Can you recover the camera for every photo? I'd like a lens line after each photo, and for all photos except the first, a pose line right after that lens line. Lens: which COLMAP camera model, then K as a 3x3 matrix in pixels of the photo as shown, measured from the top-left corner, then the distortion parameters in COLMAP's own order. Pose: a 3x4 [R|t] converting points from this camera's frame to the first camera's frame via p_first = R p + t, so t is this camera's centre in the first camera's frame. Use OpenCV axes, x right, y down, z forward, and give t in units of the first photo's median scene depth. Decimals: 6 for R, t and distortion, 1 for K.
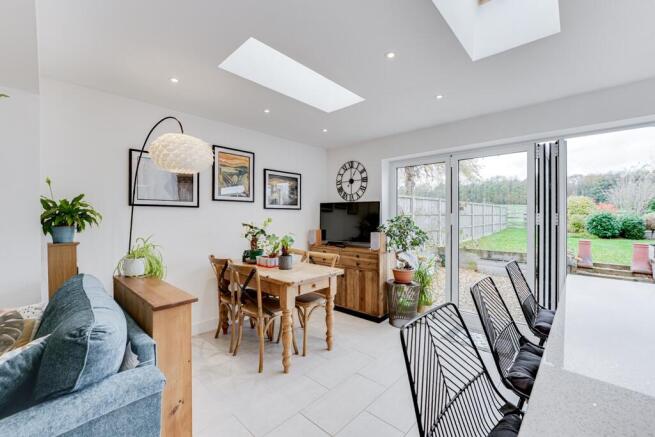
lens RADIAL K [[272.7, 0, 337.0], [0, 272.7, 217.8], [0, 0, 1]] dist [-0.012155, 0.000624]
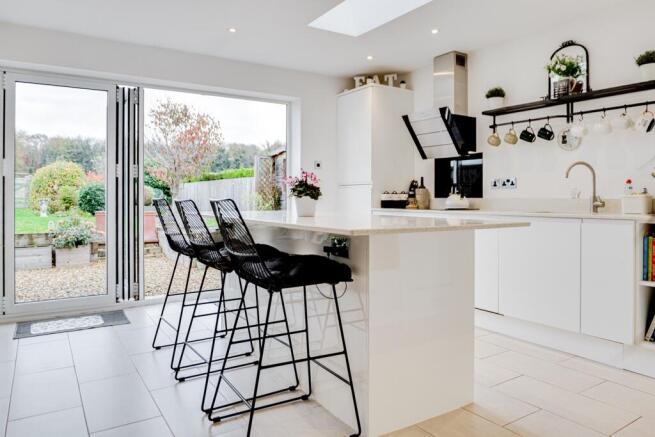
lens RADIAL K [[453.2, 0, 328.4], [0, 453.2, 199.7], [0, 0, 1]] dist [-0.076749, 0.046860]
pose [[0.261741, -0.007448, 0.965109, -0.347417], [0.003423, 0.999971, 0.006789, 0.067119], [-0.965132, 0.001527, 0.261759, -0.037365]]
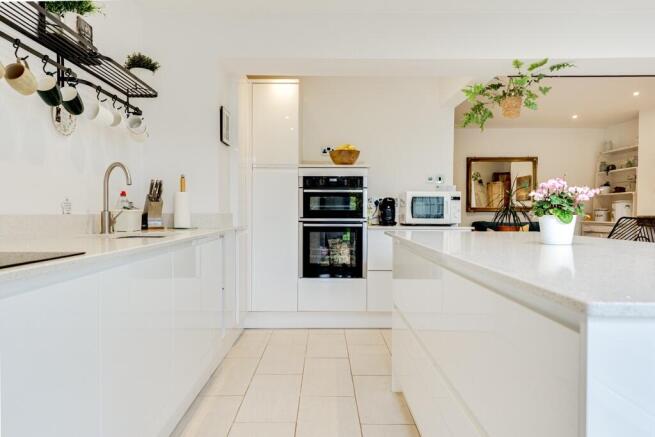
lens RADIAL K [[431.2, 0, 327.5], [0, 431.2, 218.5], [0, 0, 1]] dist [0.032672, -0.000122]
pose [[-0.725241, 0.005936, -0.688470, 0.744890], [-0.008837, 0.999800, 0.017929, 0.065121], [0.688439, 0.019087, -0.725043, 0.320760]]
